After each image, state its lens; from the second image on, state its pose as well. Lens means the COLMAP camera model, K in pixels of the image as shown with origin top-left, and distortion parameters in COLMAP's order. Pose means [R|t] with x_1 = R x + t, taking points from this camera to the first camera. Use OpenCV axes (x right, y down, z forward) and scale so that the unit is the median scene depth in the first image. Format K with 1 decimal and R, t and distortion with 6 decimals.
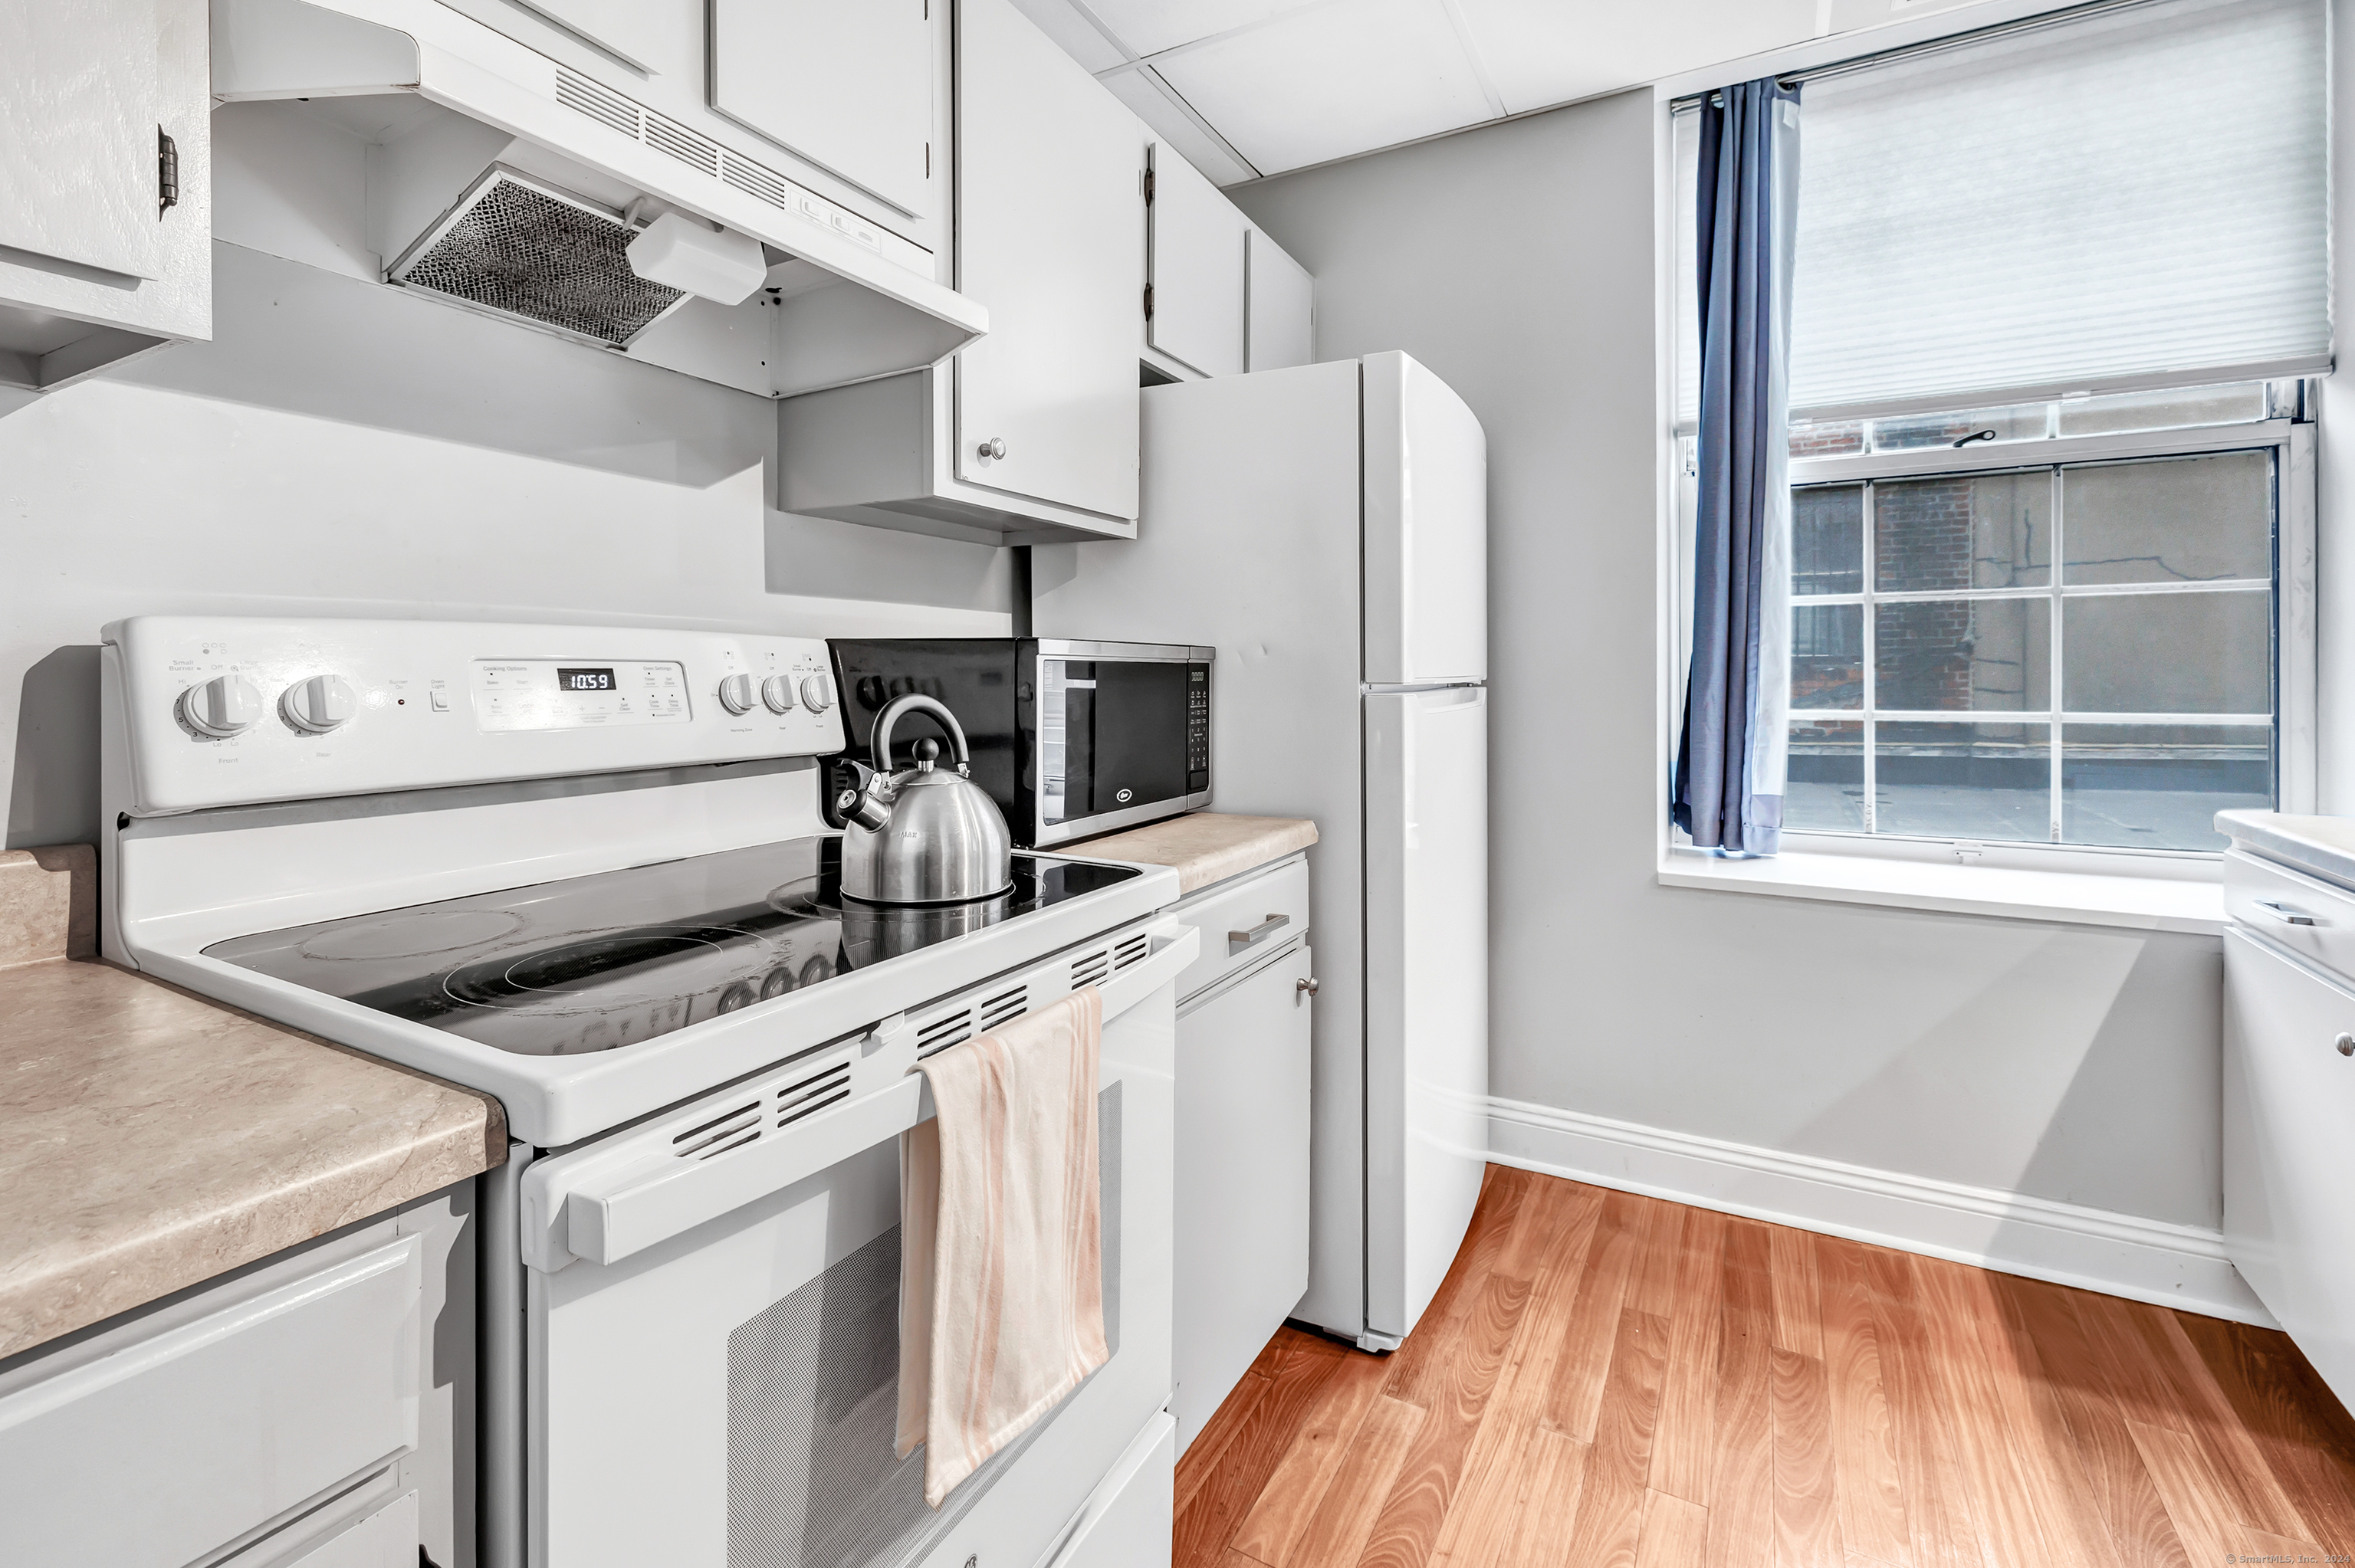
lens RADIAL K [[1000.7, 0, 1180.2], [0, 1000.7, 695.8], [0, 0, 1]] dist [0.001454, -0.000015]
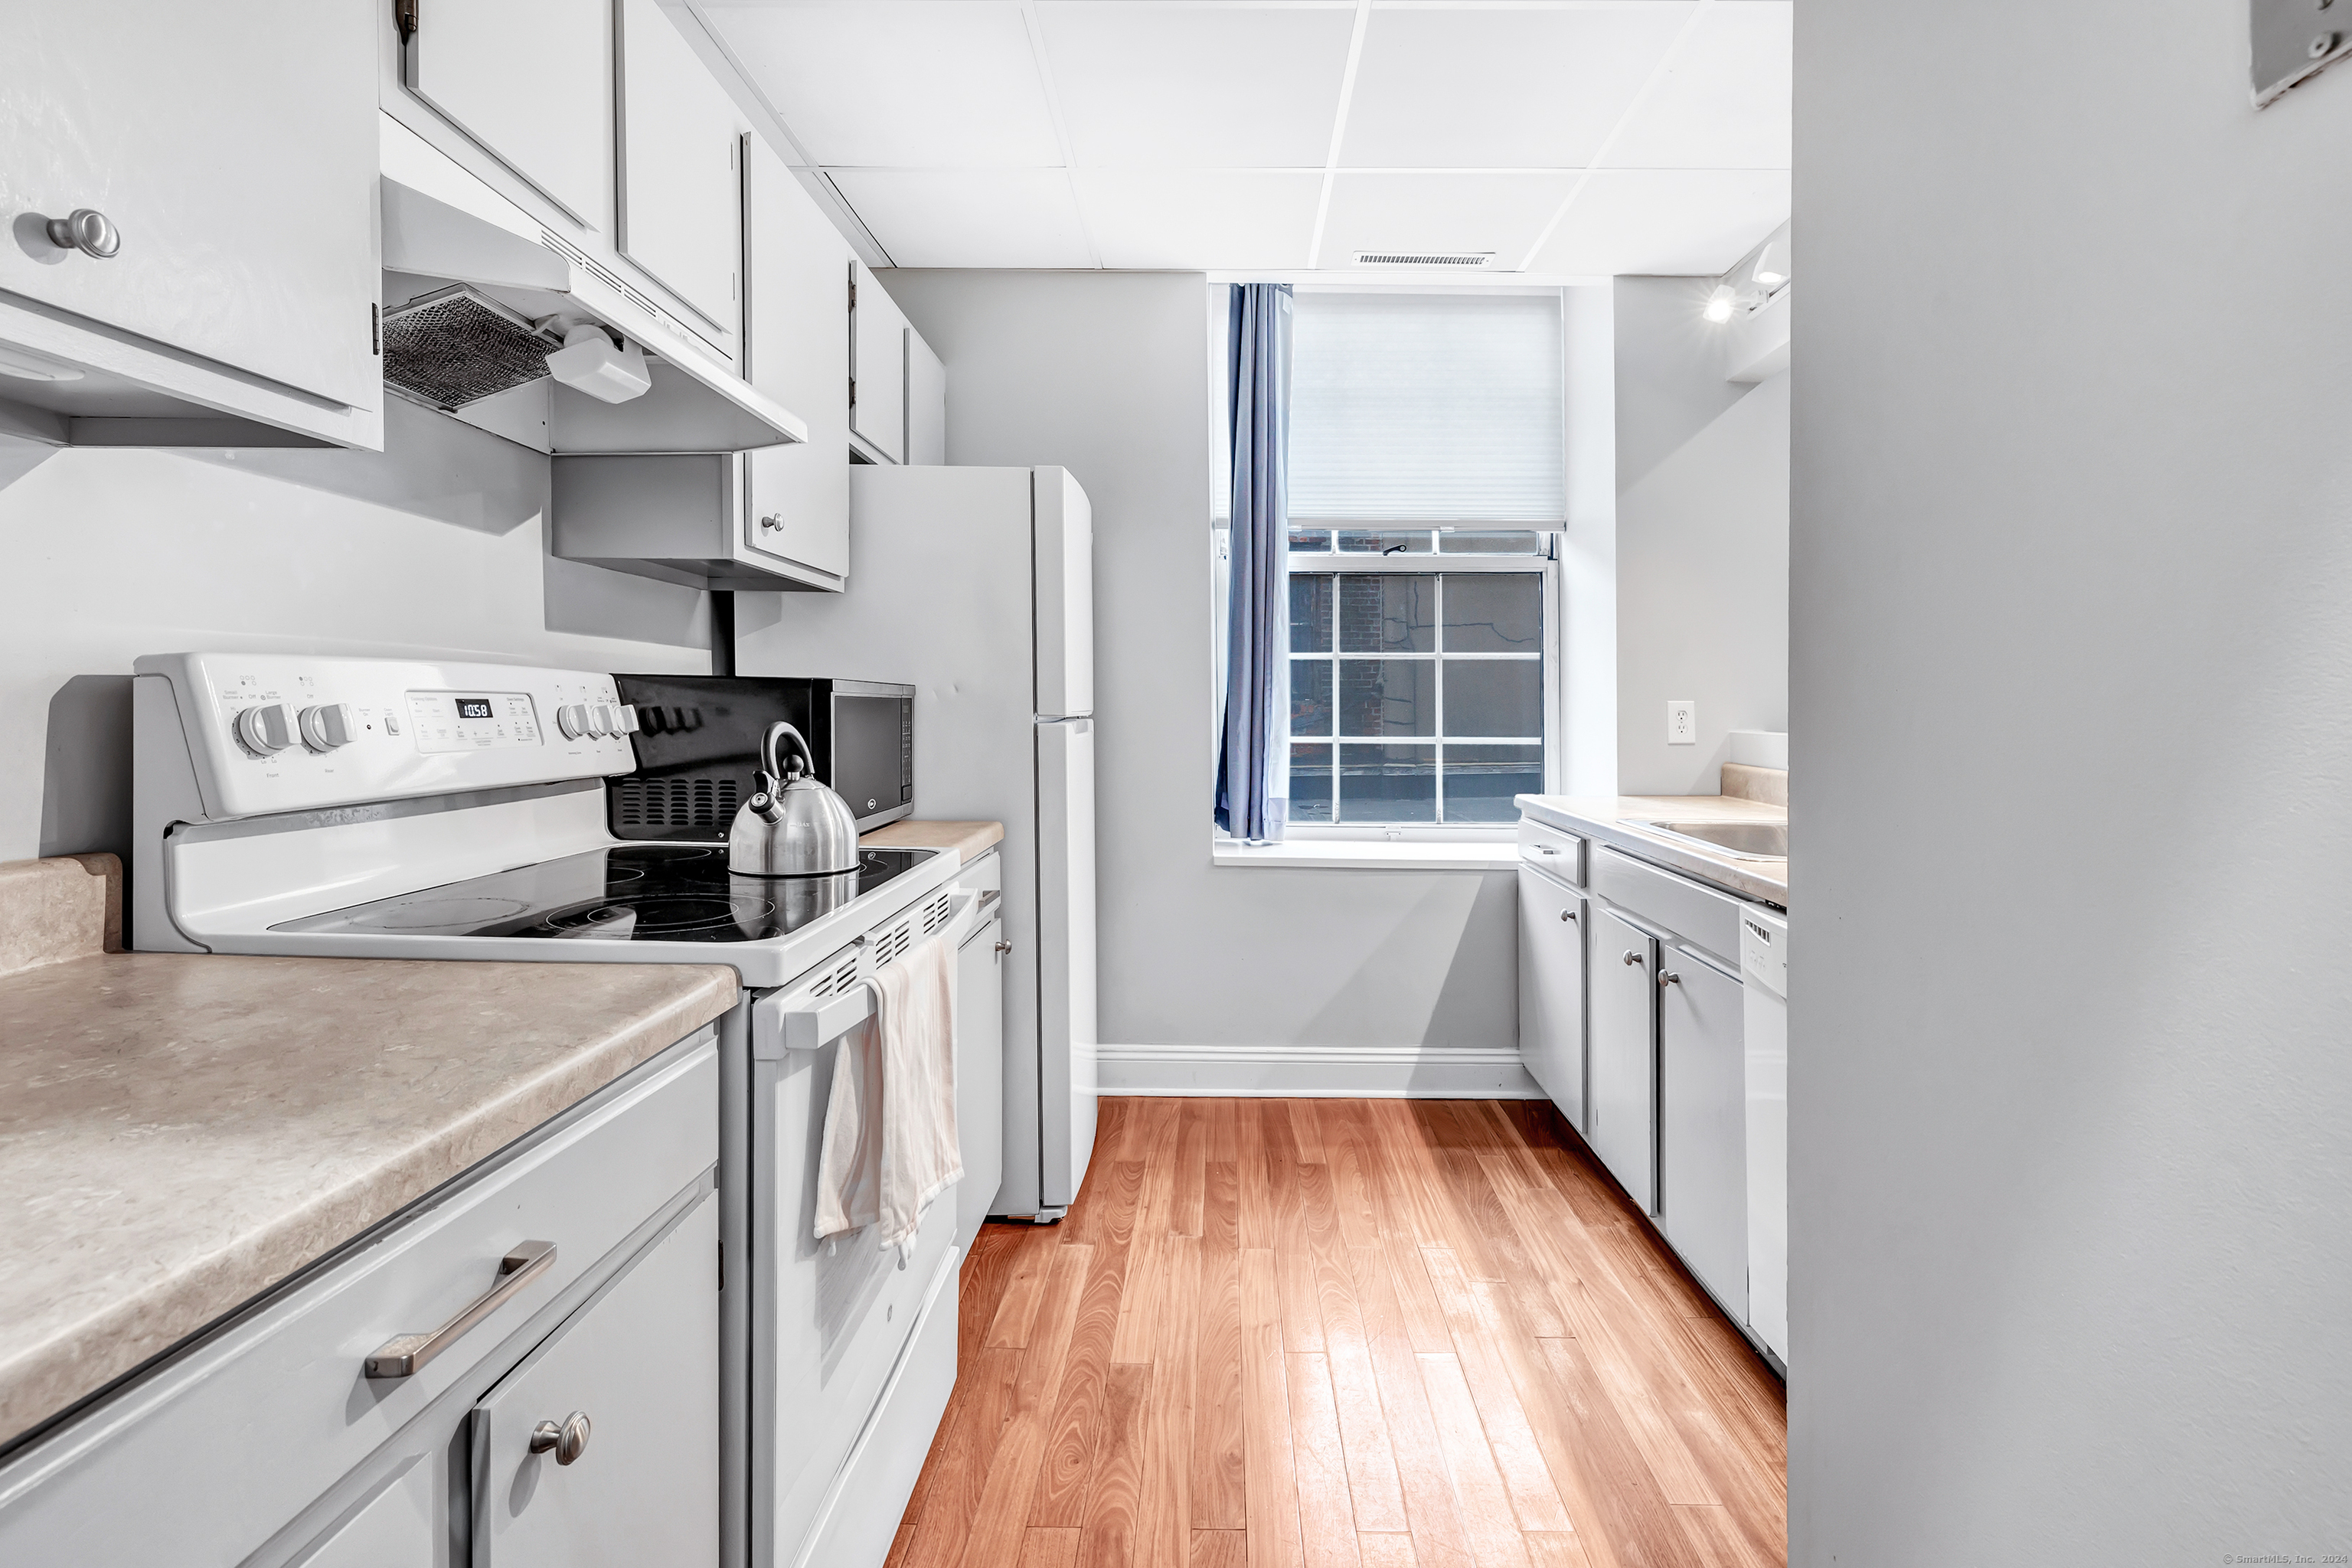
lens RADIAL K [[1107.0, 0, 1171.8], [0, 1107.0, 707.6], [0, 0, 1]] dist [-0.001187, 0.000019]
pose [[0.881765, 0.007878, 0.471623, -0.359193], [0.001910, 0.999793, -0.020272, 0.007473], [-0.471685, 0.018776, 0.881567, -0.378193]]
